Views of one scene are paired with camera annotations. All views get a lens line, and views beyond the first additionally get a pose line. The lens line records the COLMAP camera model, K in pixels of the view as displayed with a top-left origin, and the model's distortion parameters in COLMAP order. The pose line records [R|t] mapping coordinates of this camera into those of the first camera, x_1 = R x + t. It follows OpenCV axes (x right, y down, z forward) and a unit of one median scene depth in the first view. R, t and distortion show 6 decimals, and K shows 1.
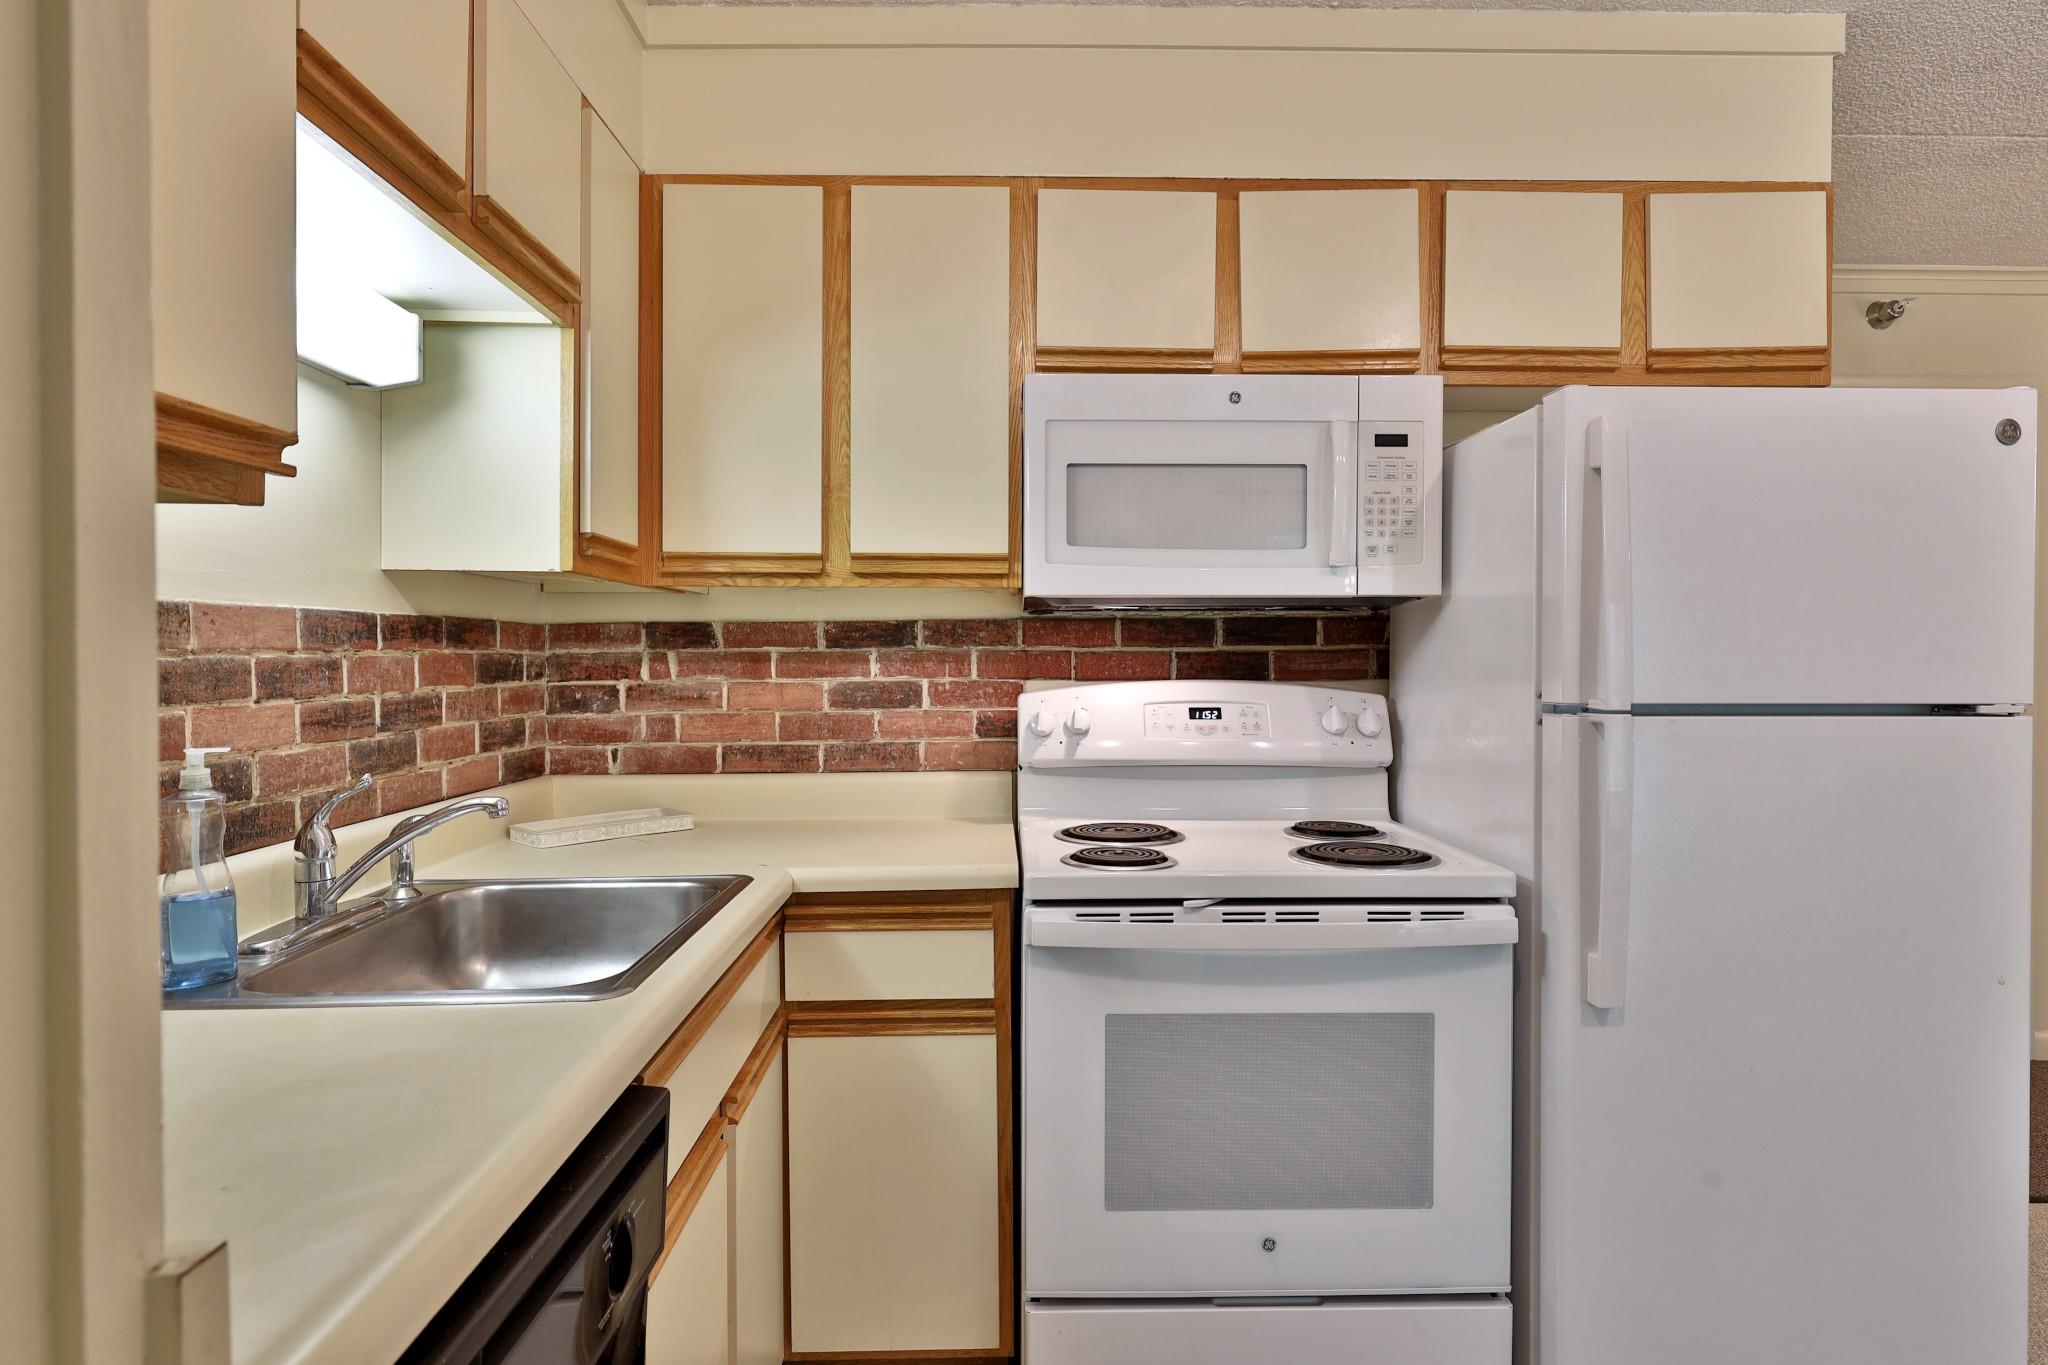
lens RADIAL K [[1144.8, 0, 1032.8], [0, 1144.8, 673.3], [0, 0, 1]] dist [0.006848, 0.000001]
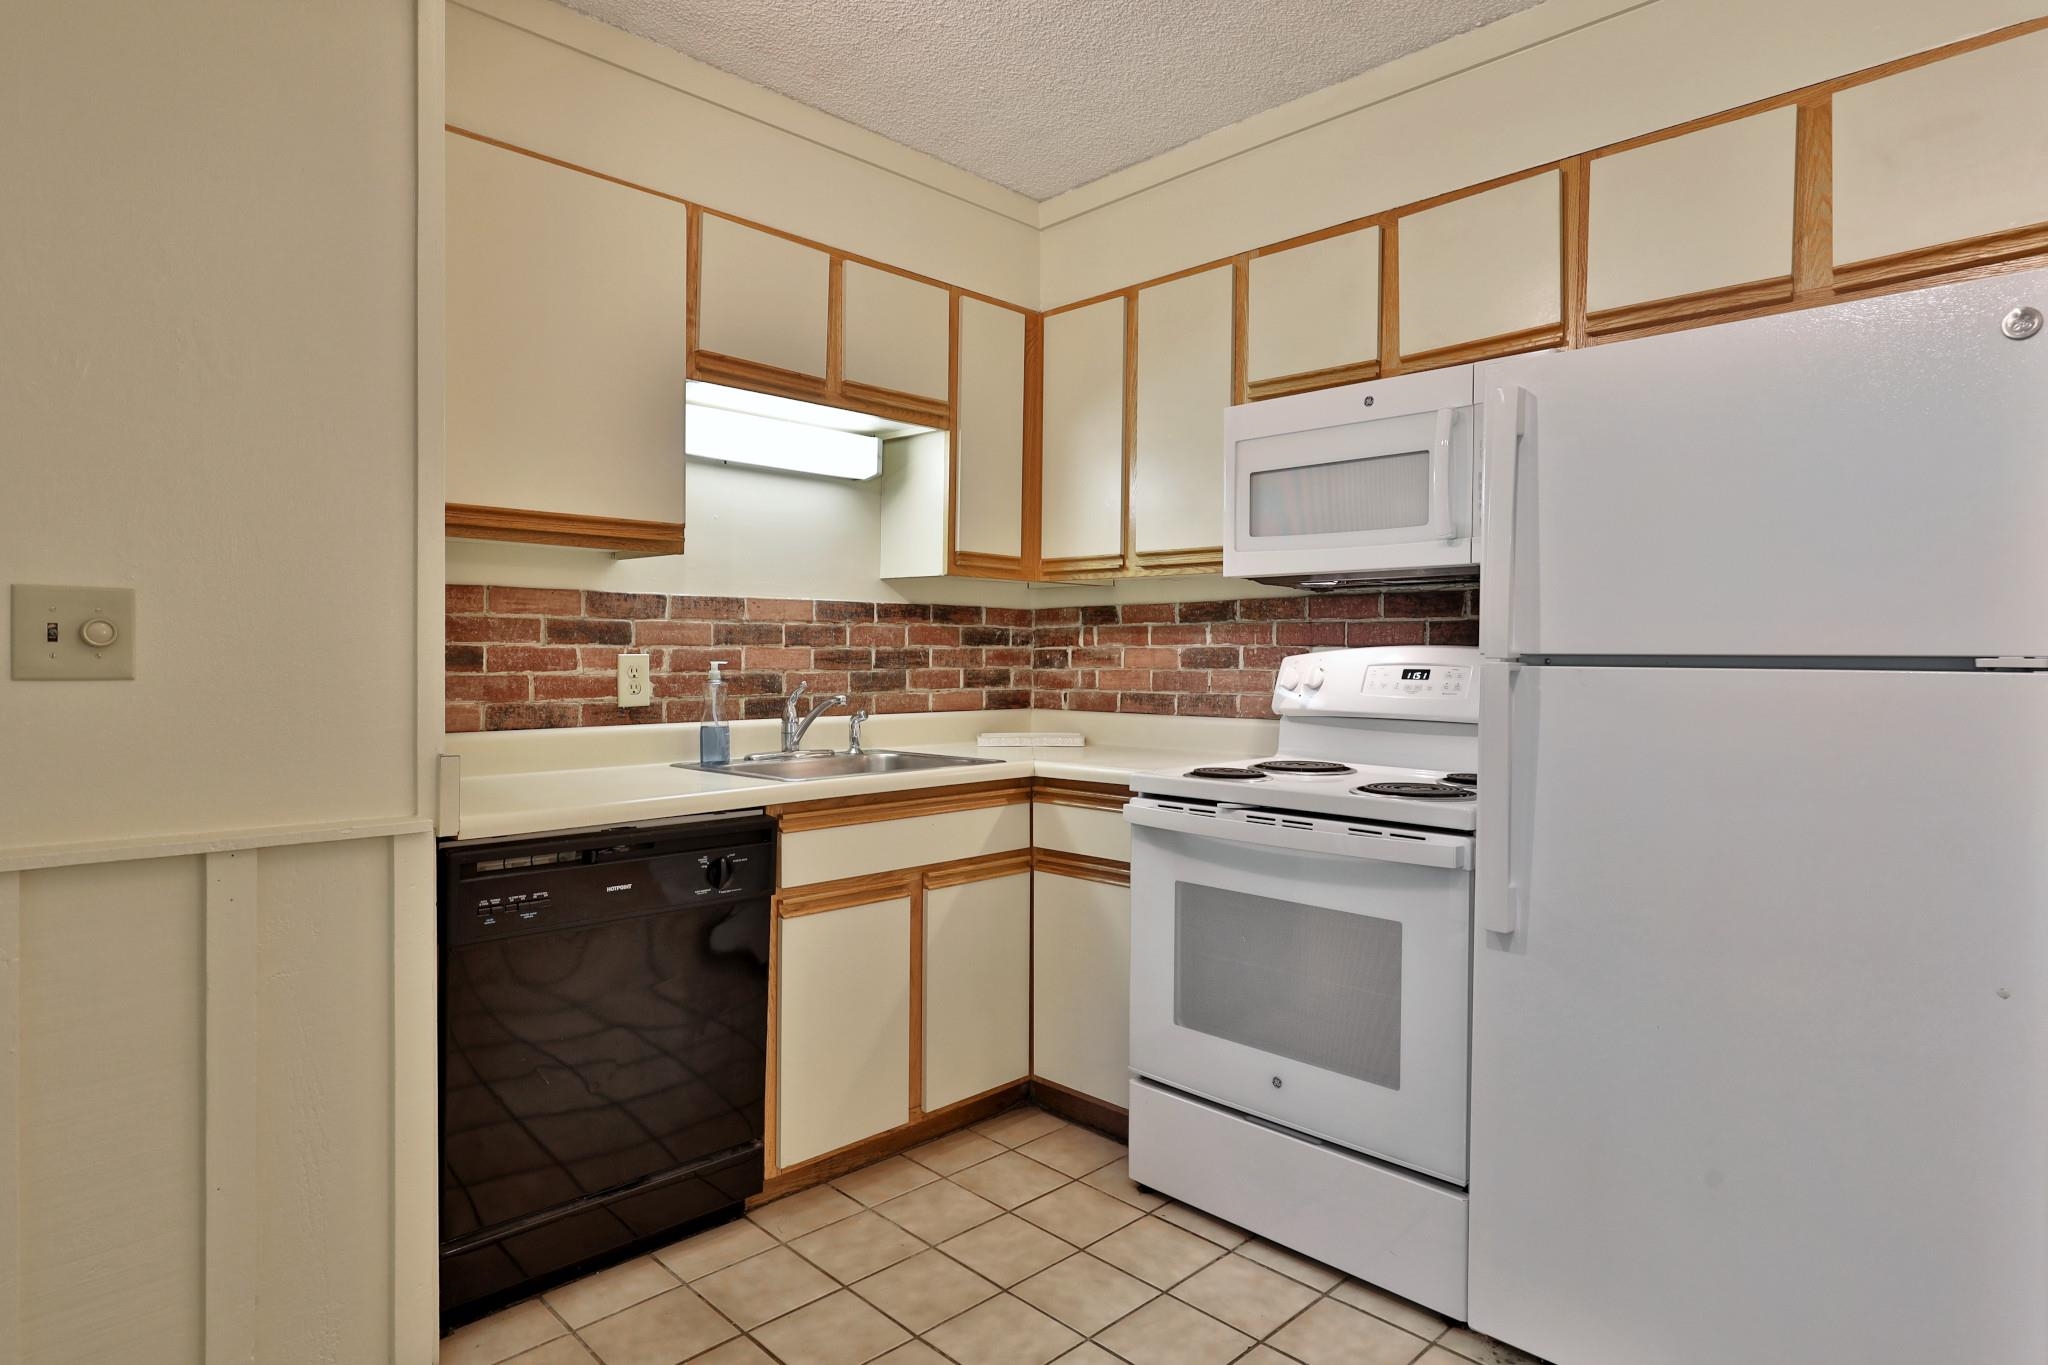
lens RADIAL K [[1144.8, 0, 1022.2], [0, 1144.8, 673.5], [0, 0, 1]] dist [0.006848, 0.000001]
pose [[0.685116, 0.017391, -0.728226, 0.765771], [-0.017807, 0.999816, 0.007123, 0.035857], [0.728216, 0.008087, 0.685300, -0.061989]]
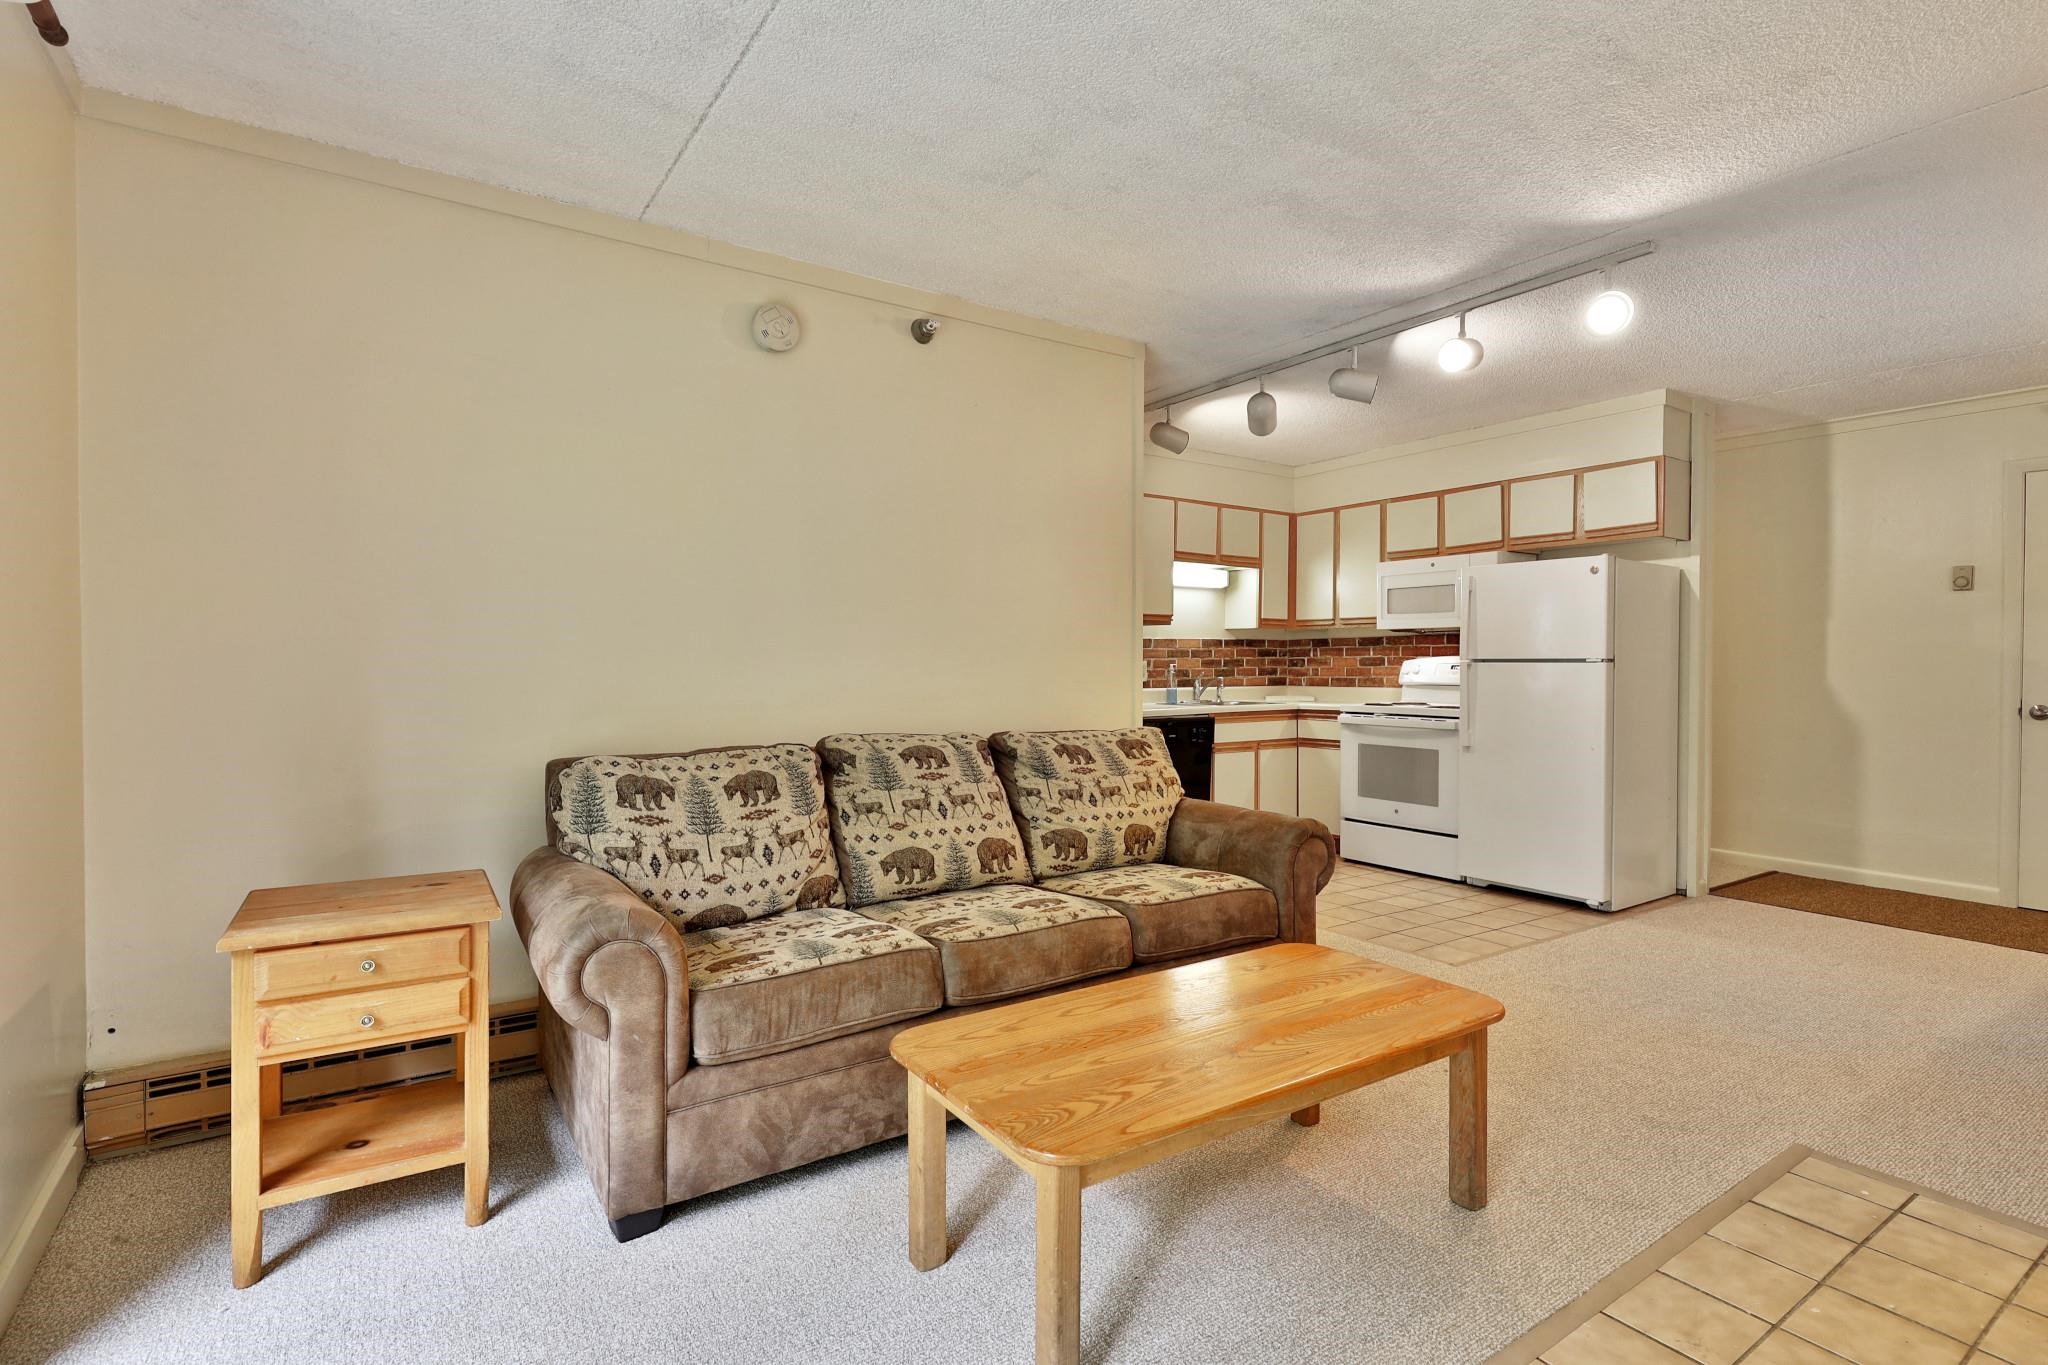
lens RADIAL K [[986.2, 0, 1029.5], [0, 986.2, 675.7], [0, 0, 1]] dist [0.001752, -0.000578]
pose [[0.545842, 0.011320, -0.837811, 1.776523], [-0.012329, 0.999909, 0.005477, 0.060813], [0.837797, 0.007340, 0.545932, -1.351912]]
